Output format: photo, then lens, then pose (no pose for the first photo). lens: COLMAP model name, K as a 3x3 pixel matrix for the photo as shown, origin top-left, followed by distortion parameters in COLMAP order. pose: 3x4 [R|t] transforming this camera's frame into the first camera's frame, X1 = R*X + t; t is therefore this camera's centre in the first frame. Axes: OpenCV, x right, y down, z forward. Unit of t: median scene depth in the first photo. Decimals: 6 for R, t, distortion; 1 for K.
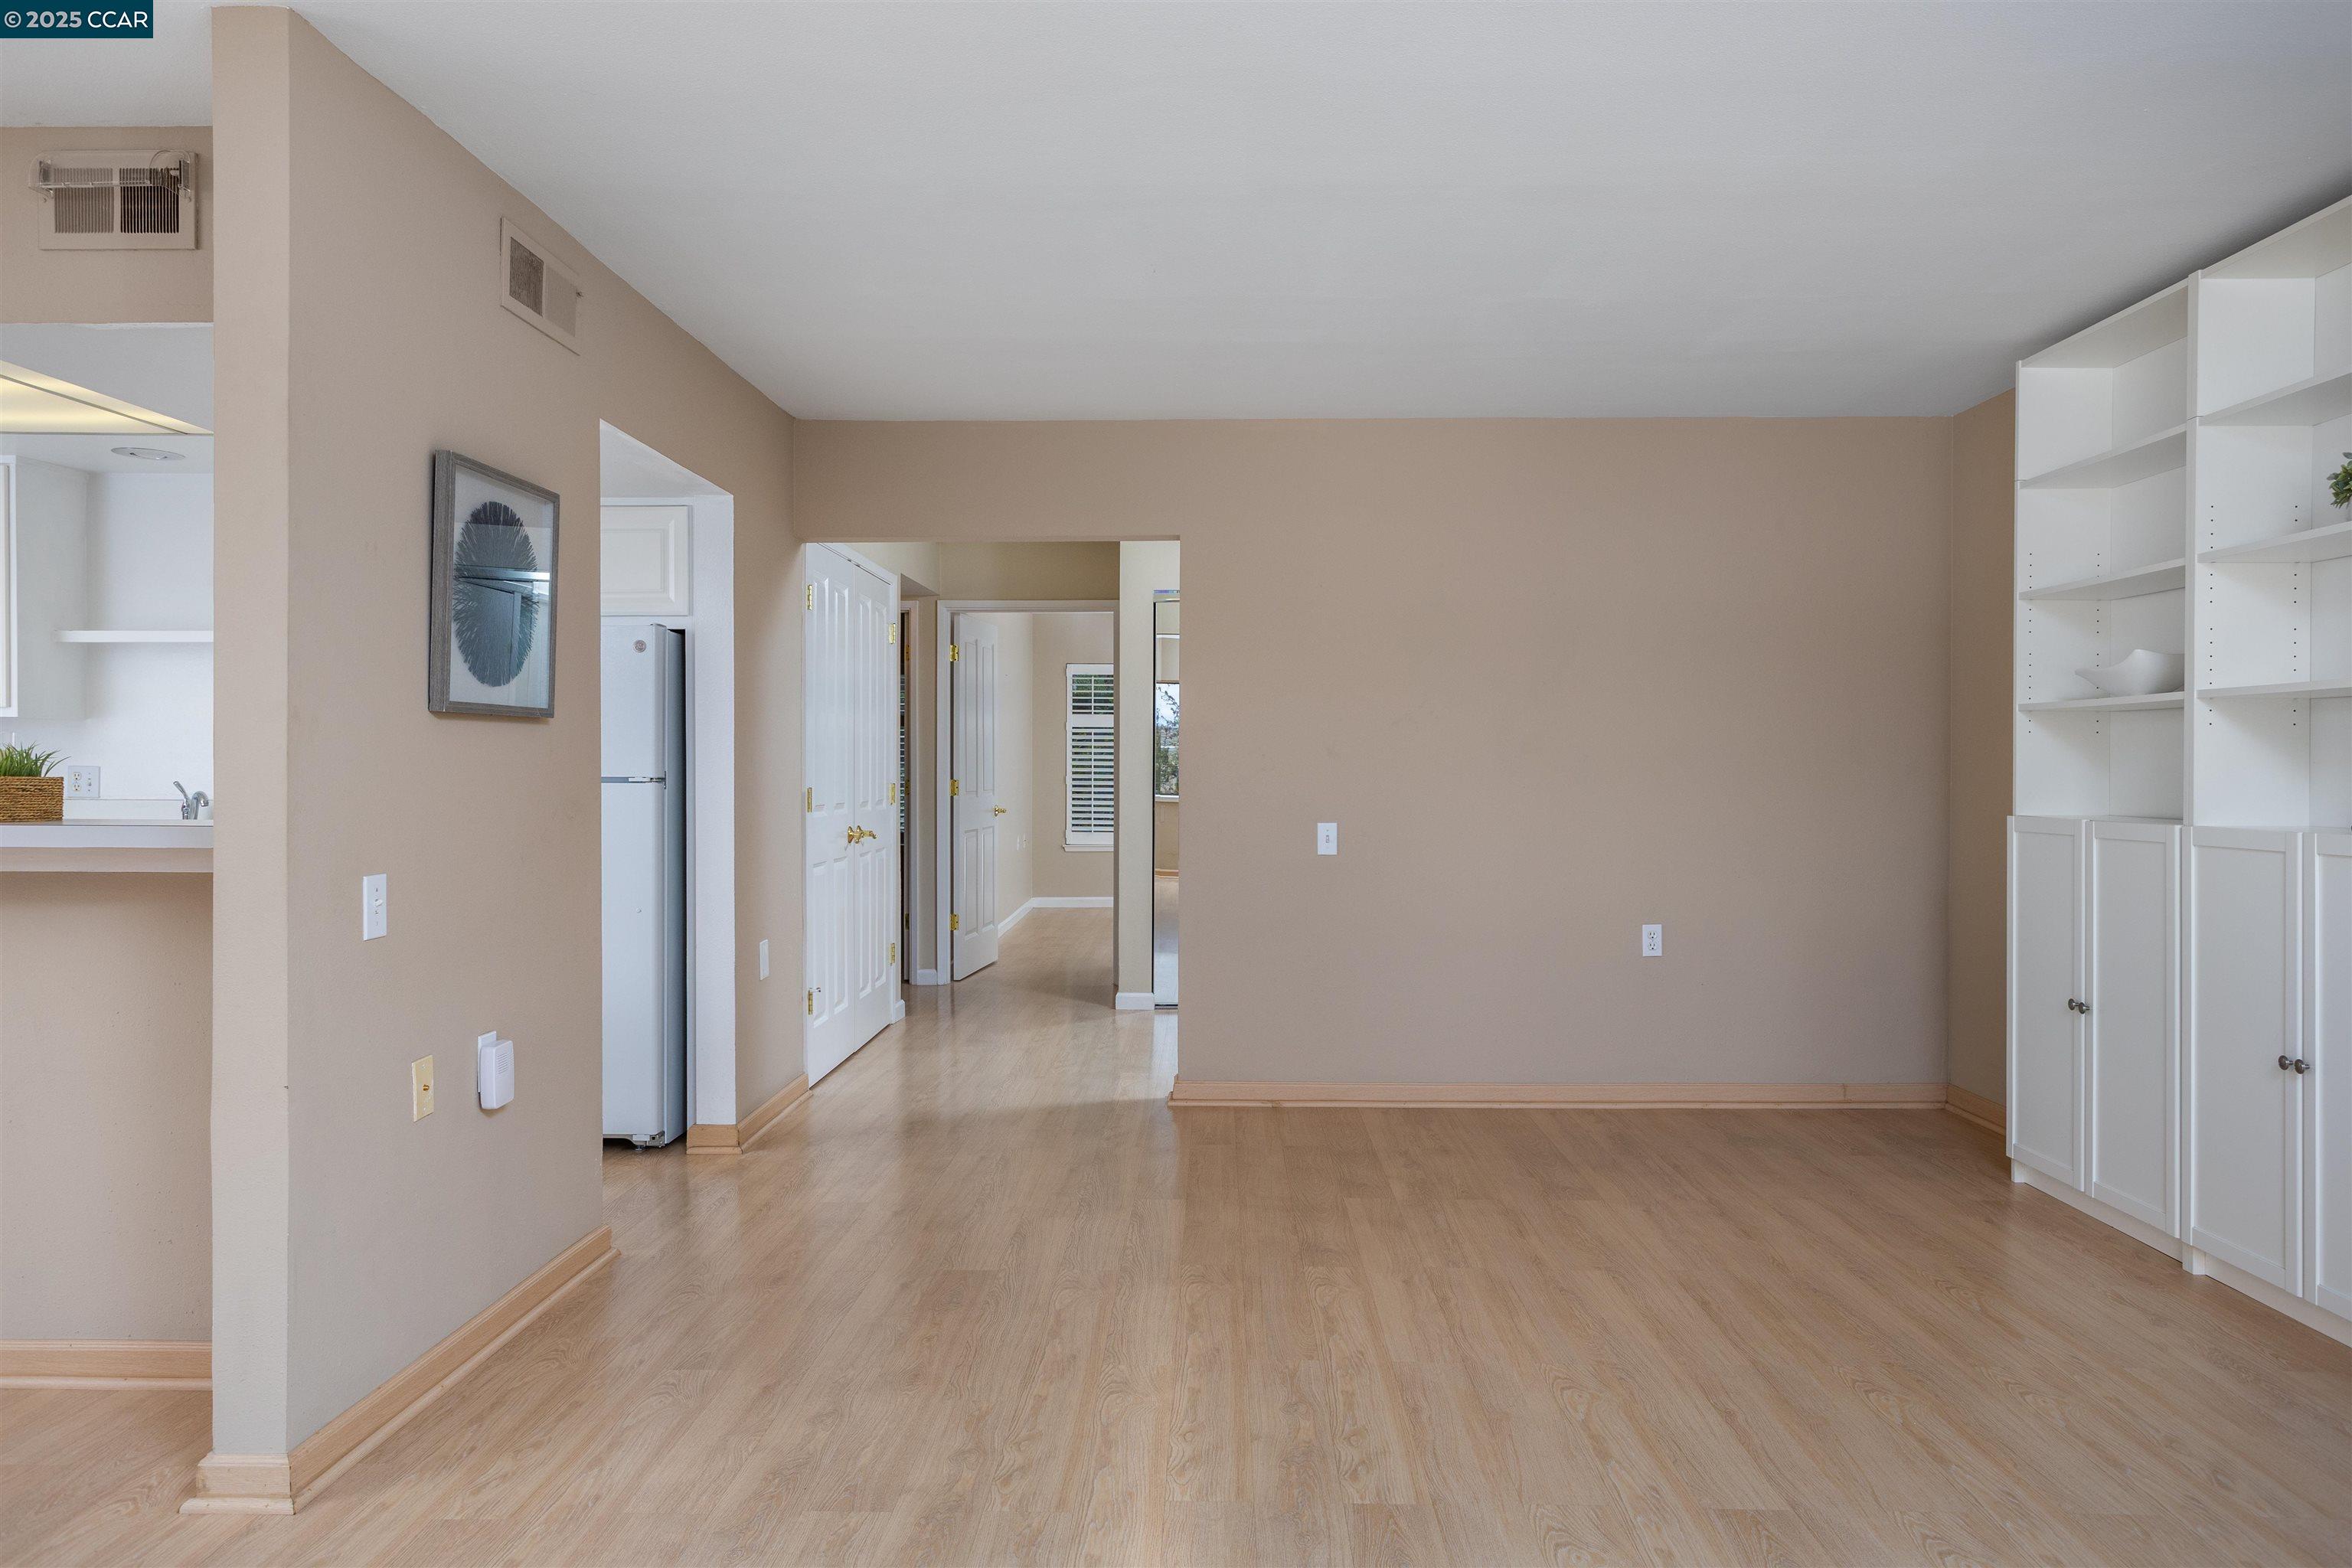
lens RADIAL K [[1558.3, 0, 1196.0], [0, 1558.3, 770.1], [0, 0, 1]] dist [-0.030786, 0.033177]
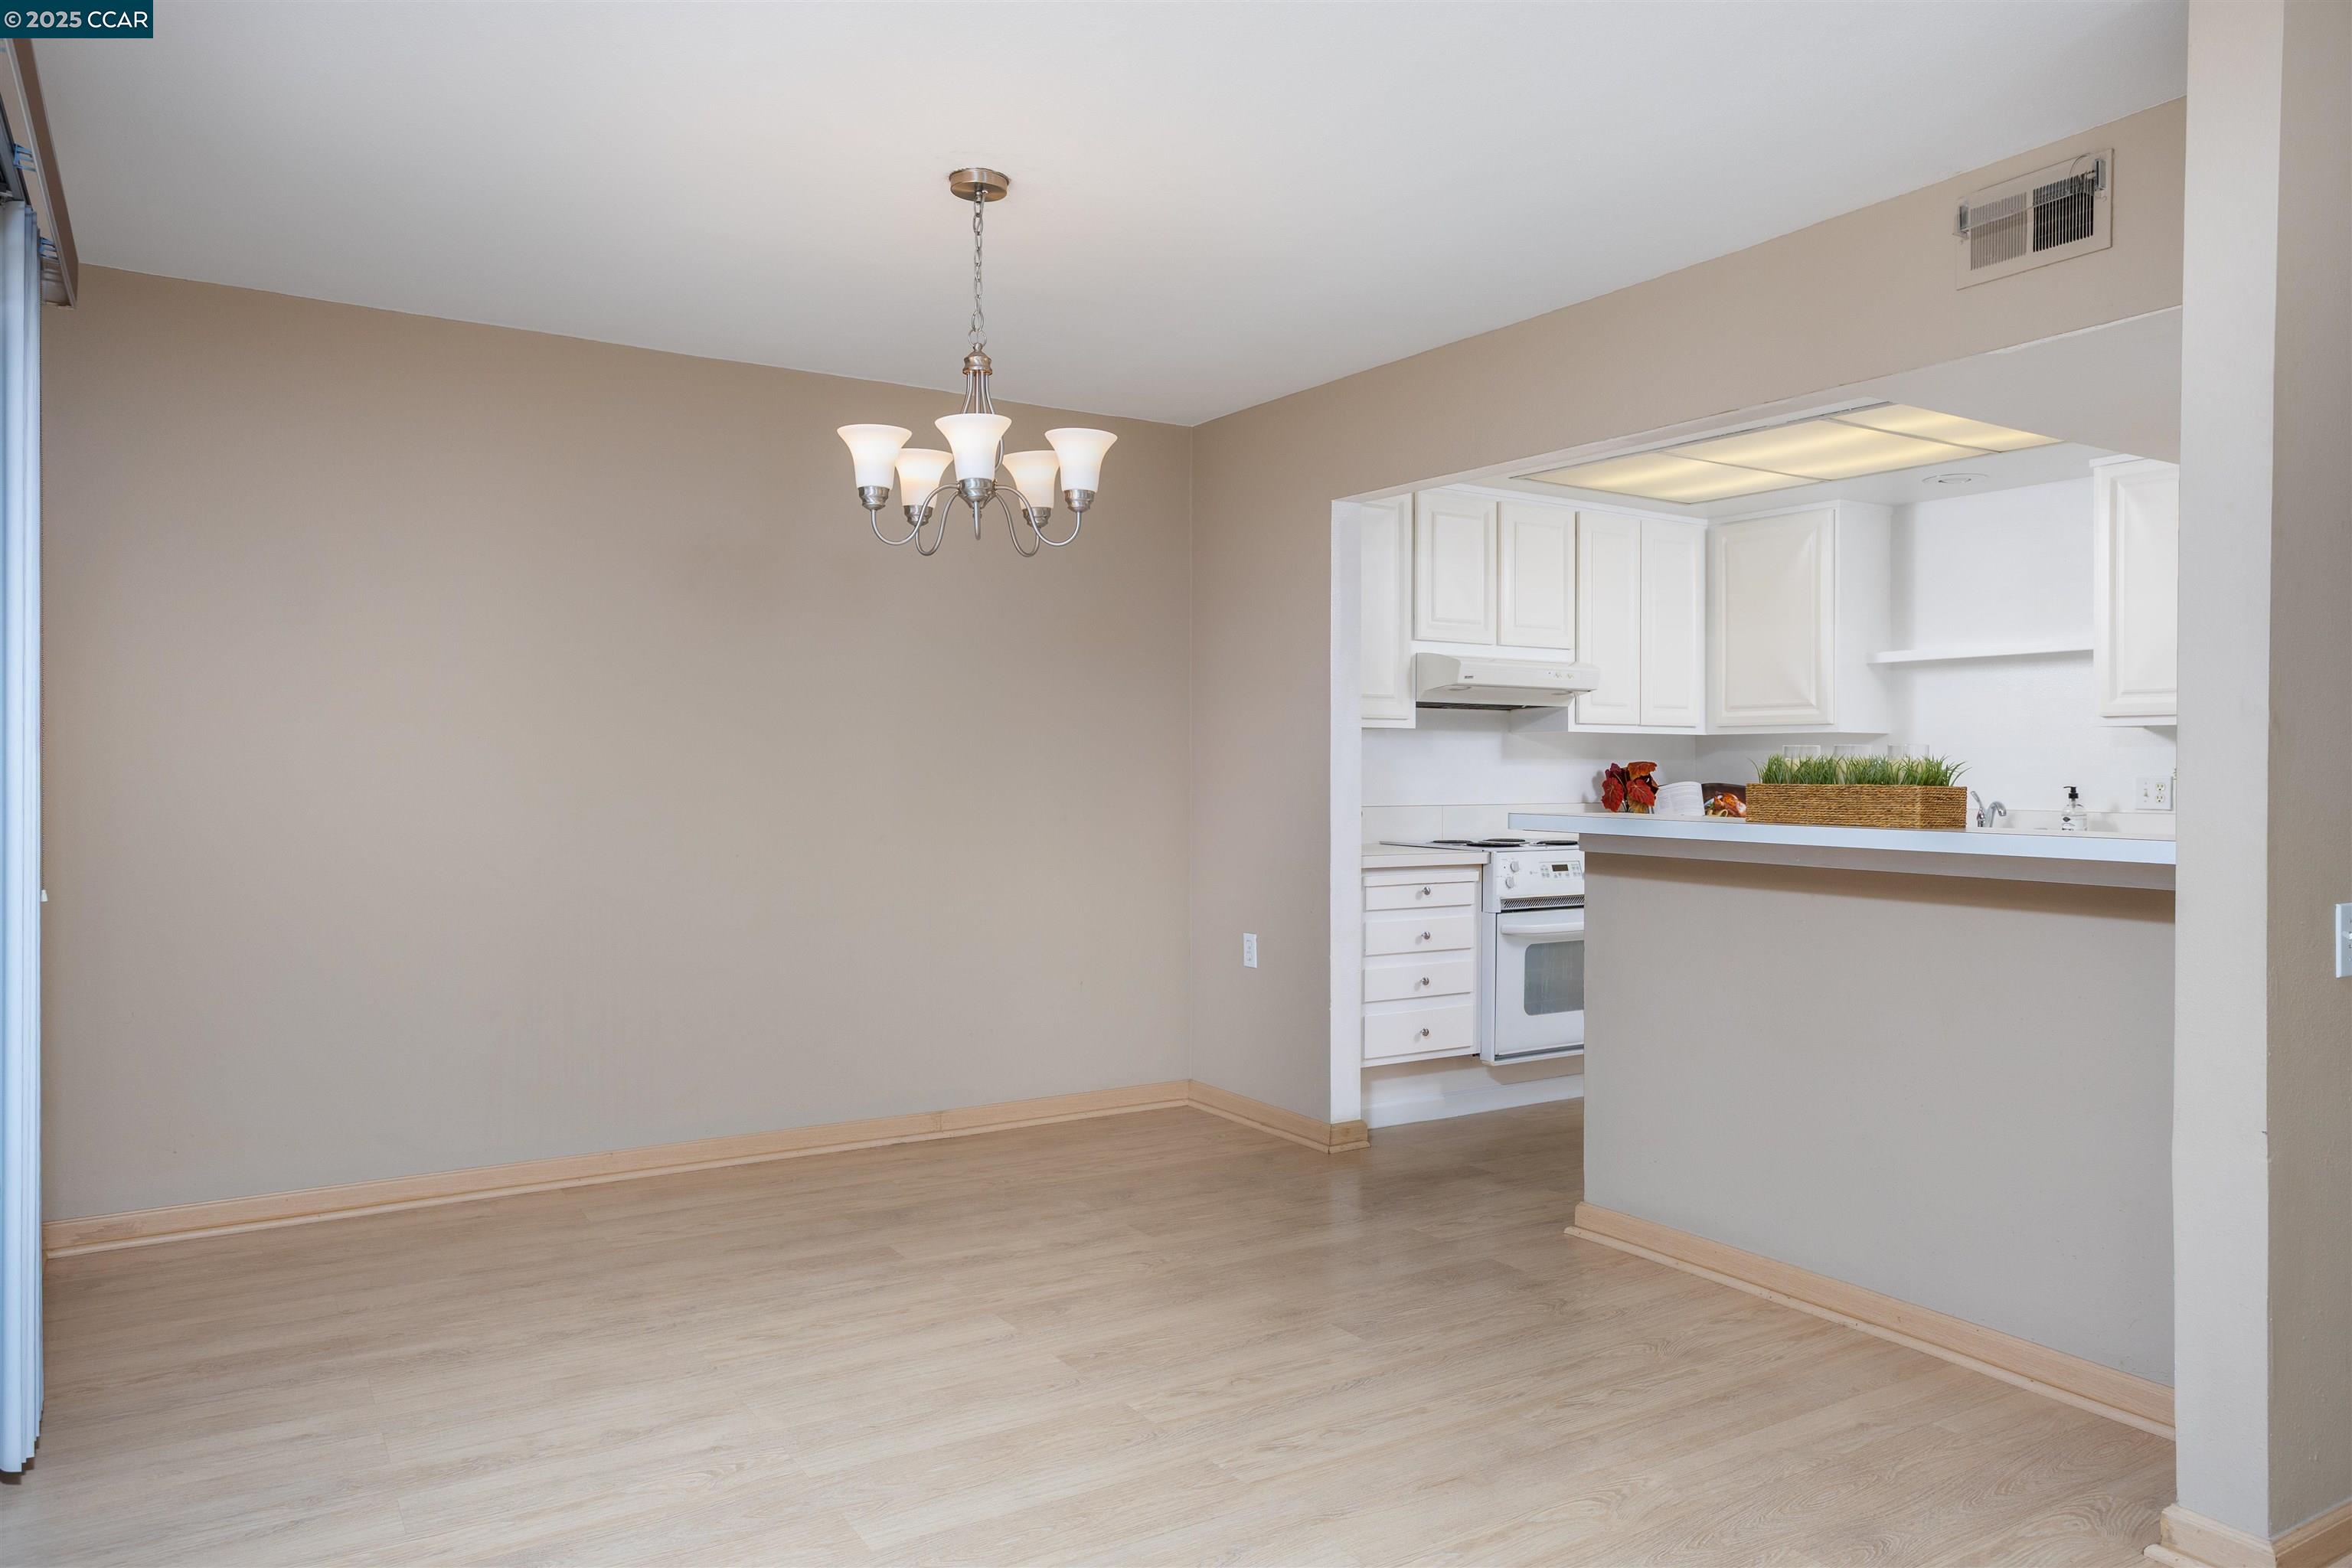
lens RADIAL K [[1558.3, 0, 1173.6], [0, 1558.3, 772.0], [0, 0, 1]] dist [-0.030786, 0.033177]
pose [[0.544875, 0.001293, -0.838516, -0.146402], [-0.005692, 0.999981, -0.002156, -0.000330], [0.838498, 0.005948, 0.544873, -0.024929]]
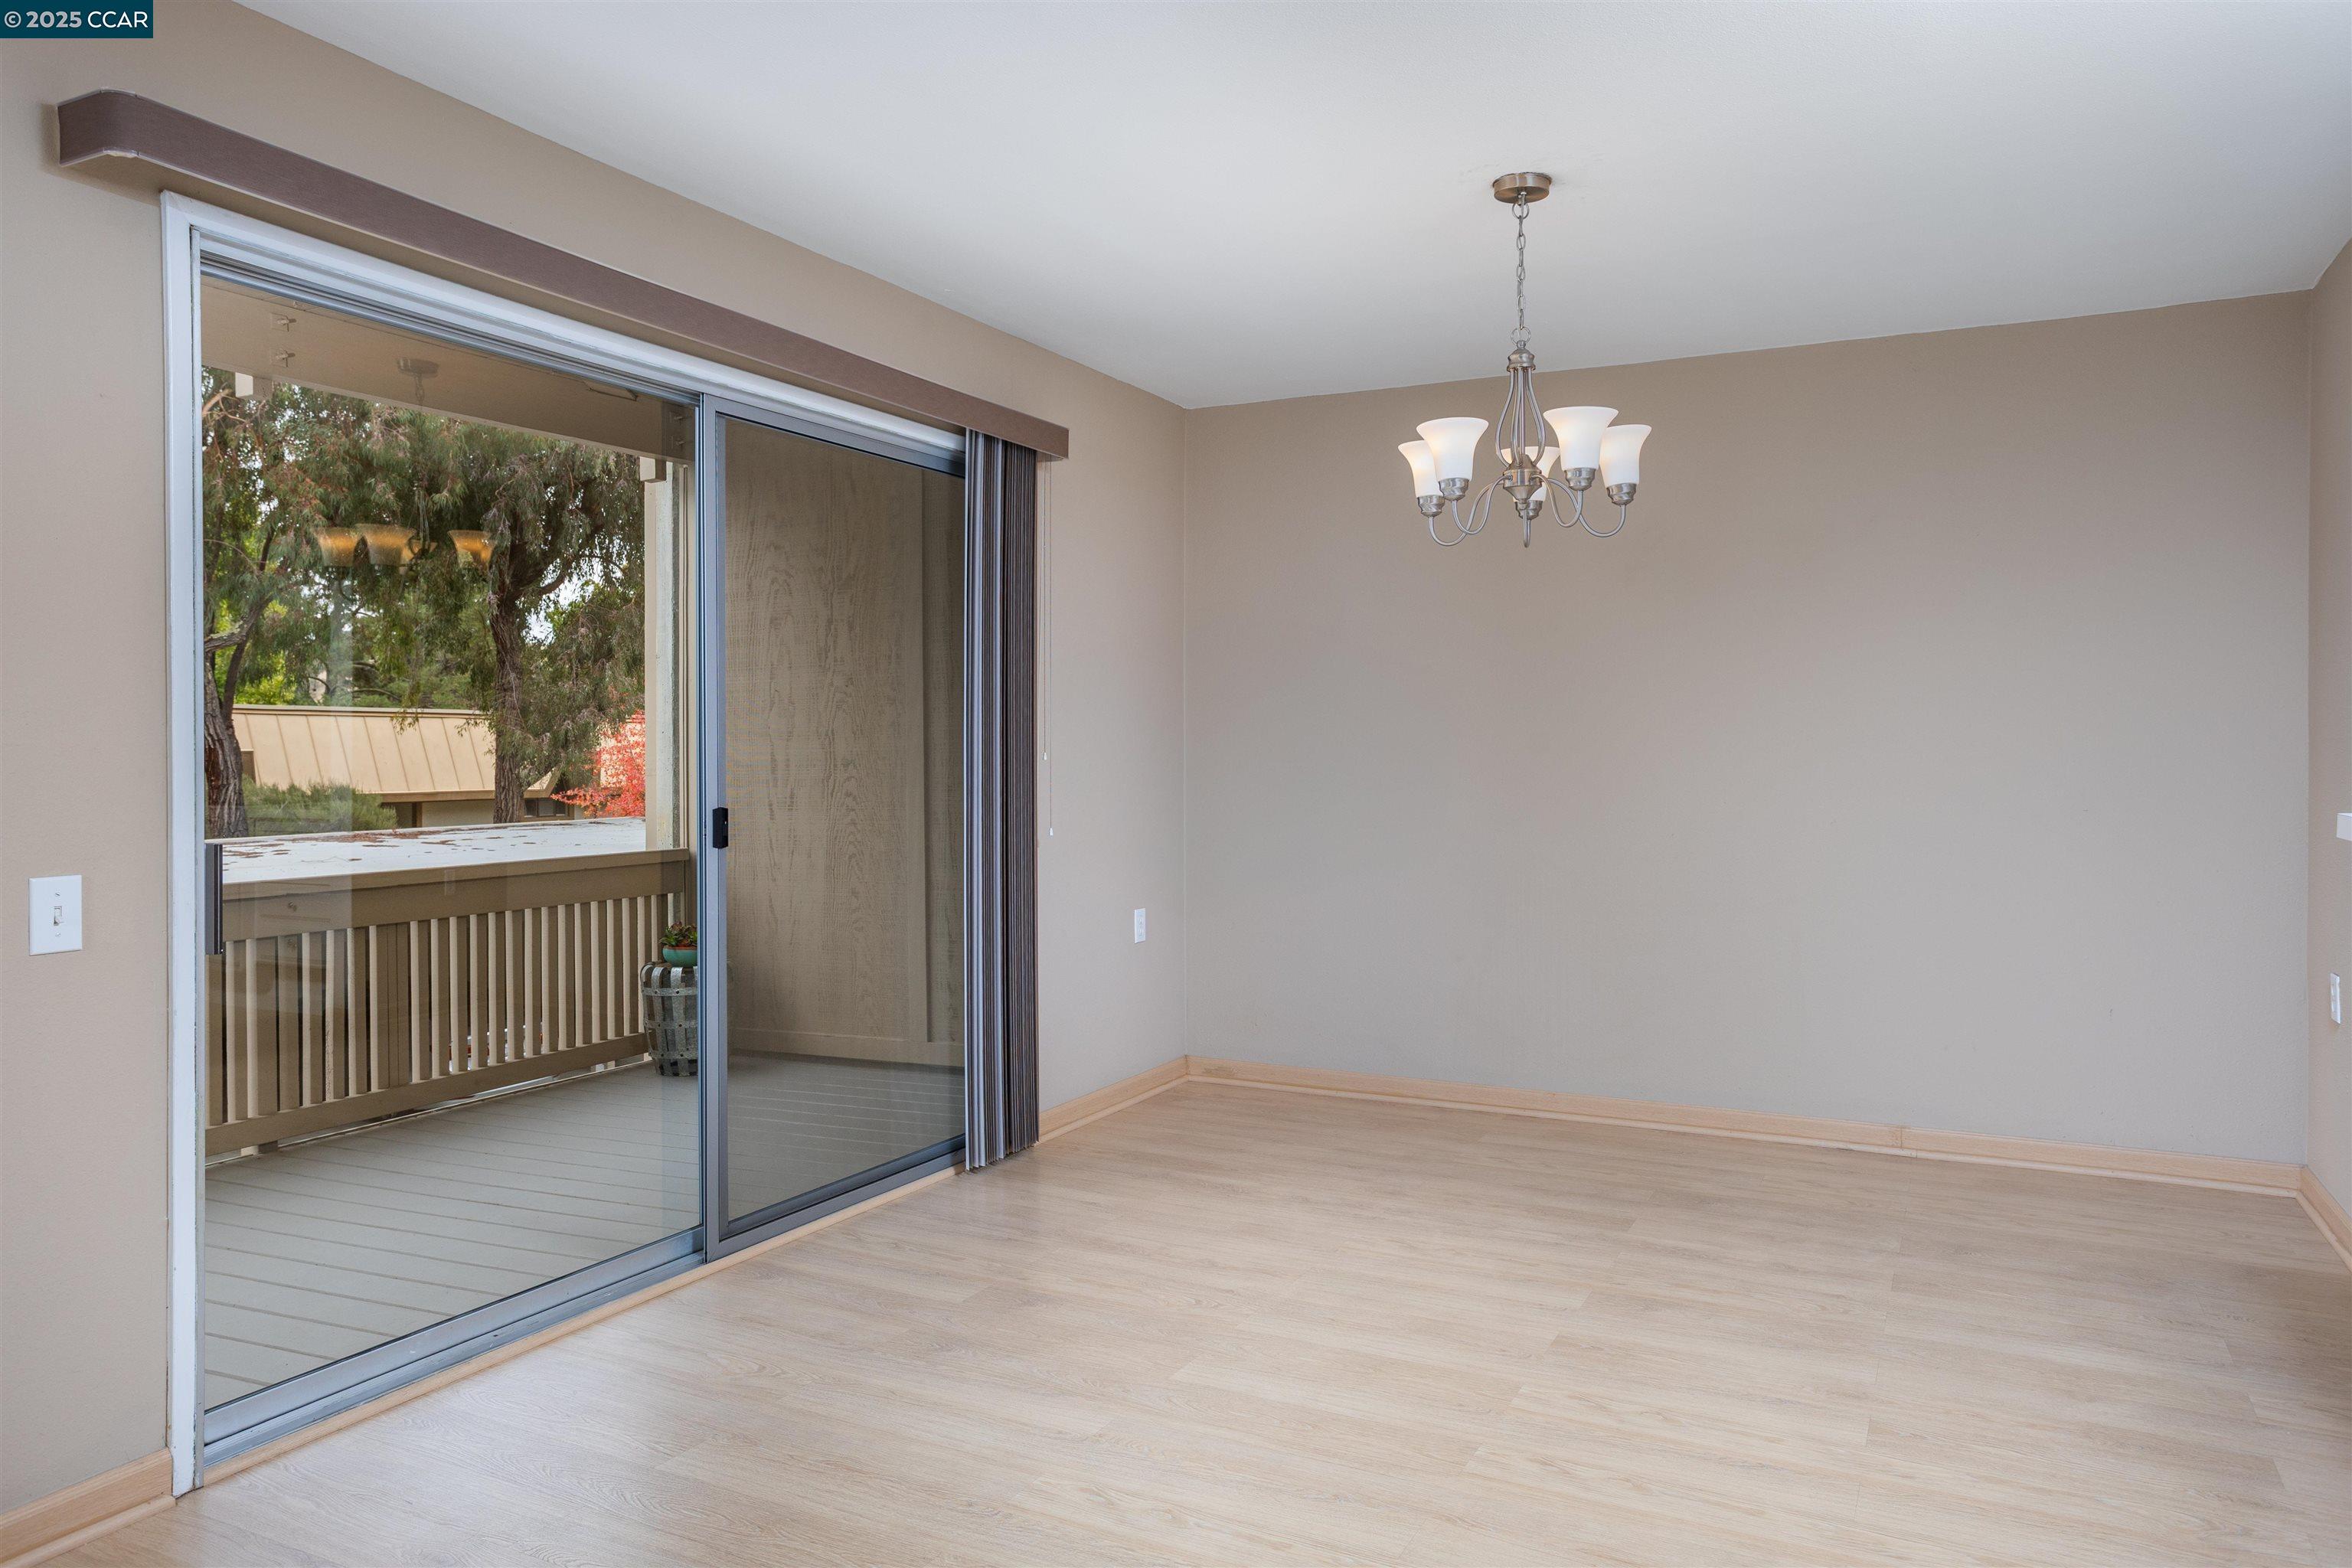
lens RADIAL K [[1558.3, 0, 1192.9], [0, 1558.3, 775.3], [0, 0, 1]] dist [-0.030786, 0.033177]
pose [[-0.435370, 0.015130, -0.900125, -0.013507], [-0.006713, 0.999776, 0.020052, -0.008412], [0.900227, 0.014773, -0.435171, 0.719826]]
